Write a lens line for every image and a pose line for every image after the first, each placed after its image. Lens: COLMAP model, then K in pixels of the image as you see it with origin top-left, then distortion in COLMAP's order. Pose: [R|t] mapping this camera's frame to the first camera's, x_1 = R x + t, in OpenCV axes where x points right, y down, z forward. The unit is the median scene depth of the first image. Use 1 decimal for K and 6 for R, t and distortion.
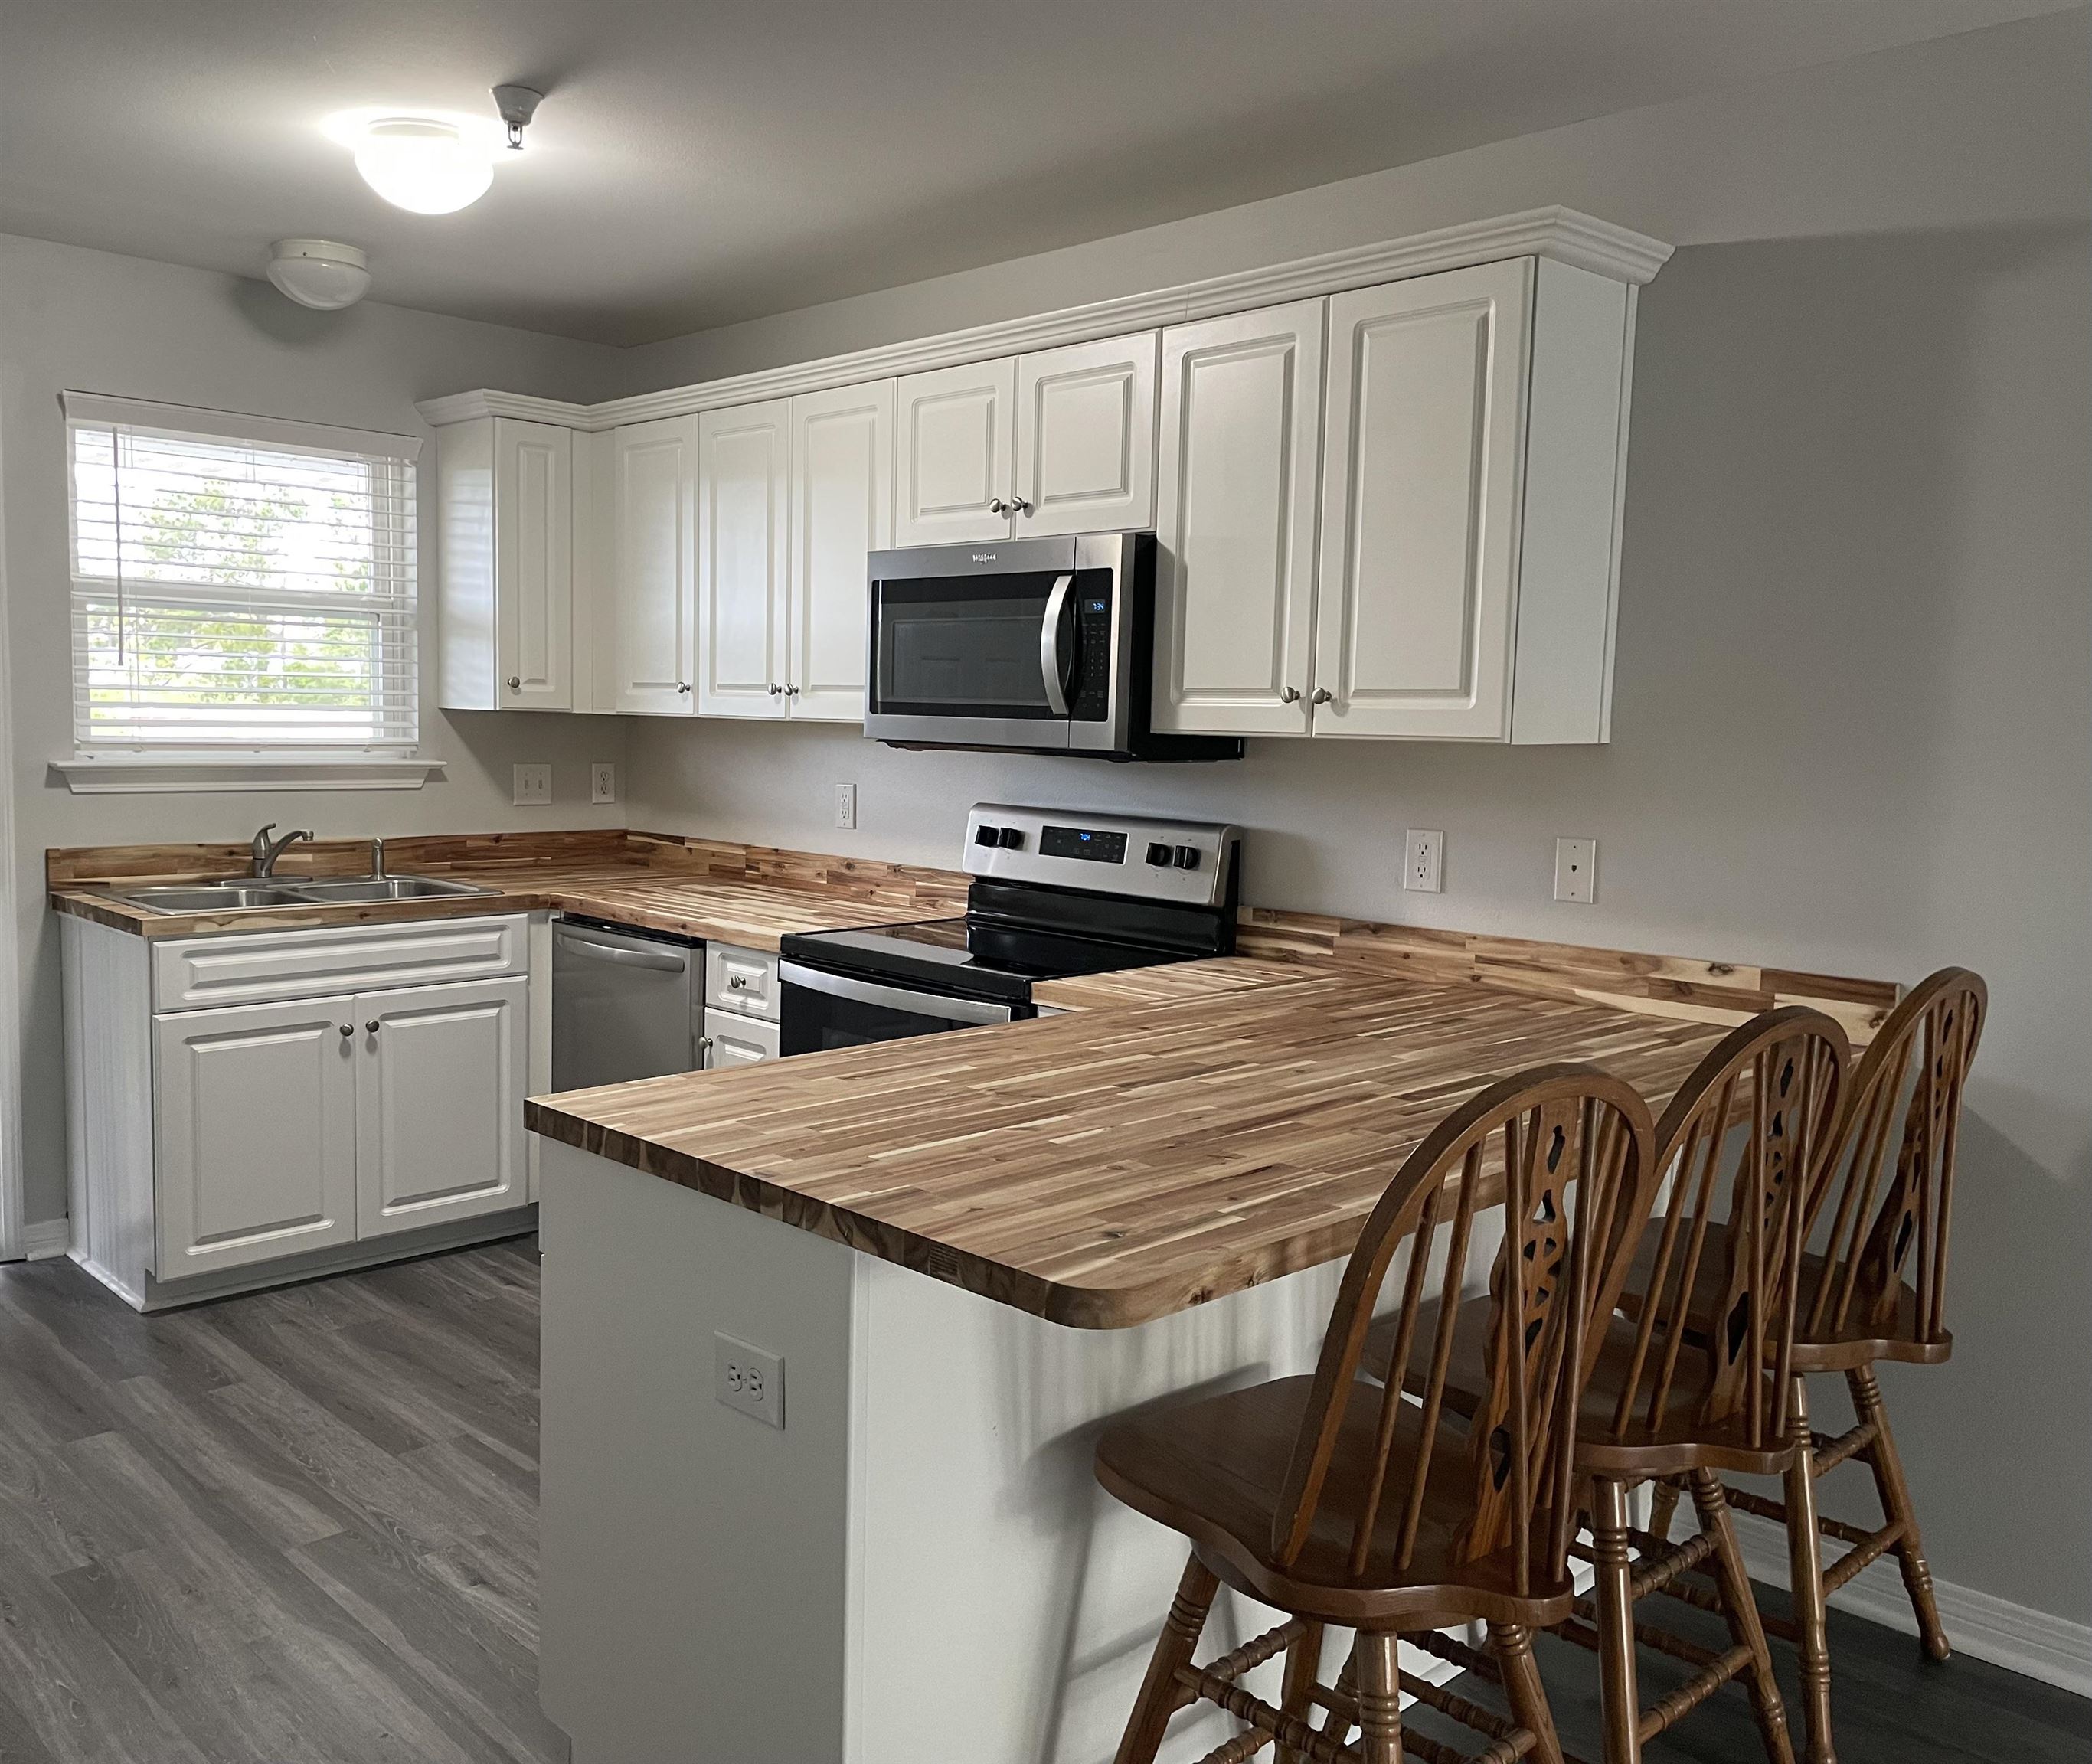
lens RADIAL K [[1776.9, 0, 1046.0], [0, 1776.9, 882.0], [0, 0, 1]] dist [0.135240, 0.000412]
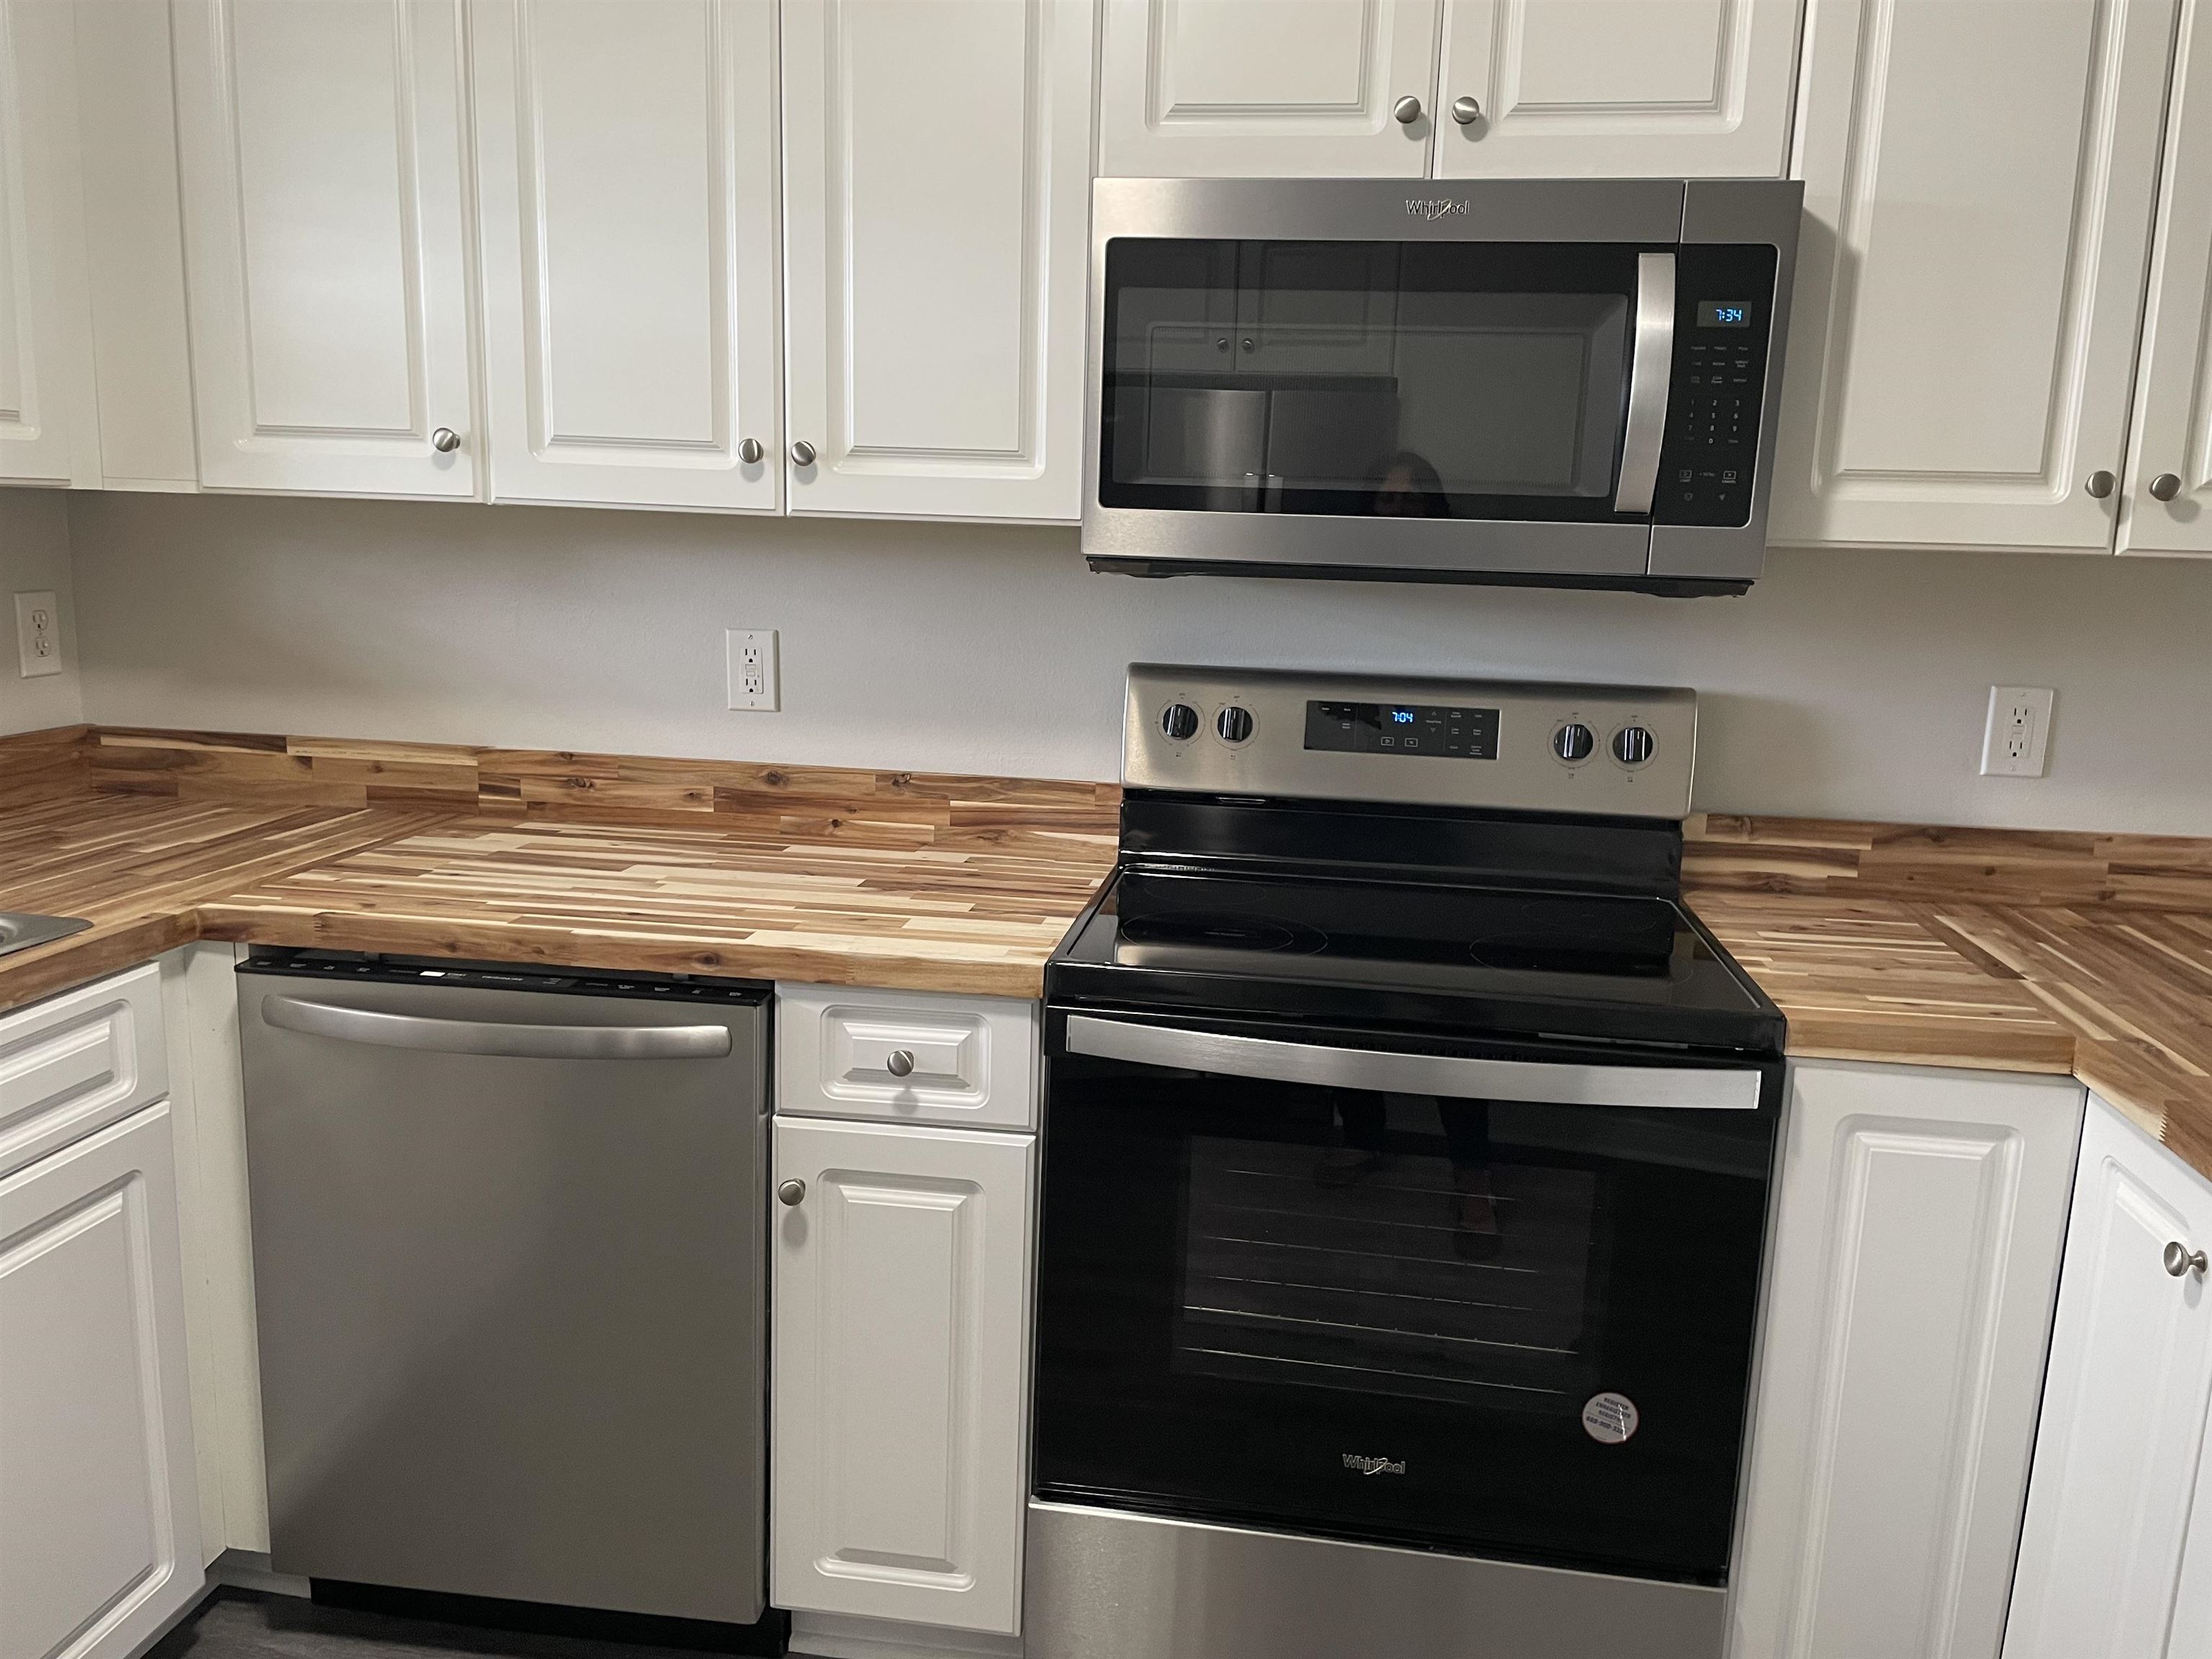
lens RADIAL K [[1609.2, 0, 1113.1], [0, 1609.2, 813.5], [0, 0, 1]] dist [0.108367, -0.127906]
pose [[0.786840, -0.107097, 0.607794, -0.384866], [0.044942, 0.992157, 0.116642, -0.060087], [-0.615519, -0.064463, 0.785482, 0.614721]]
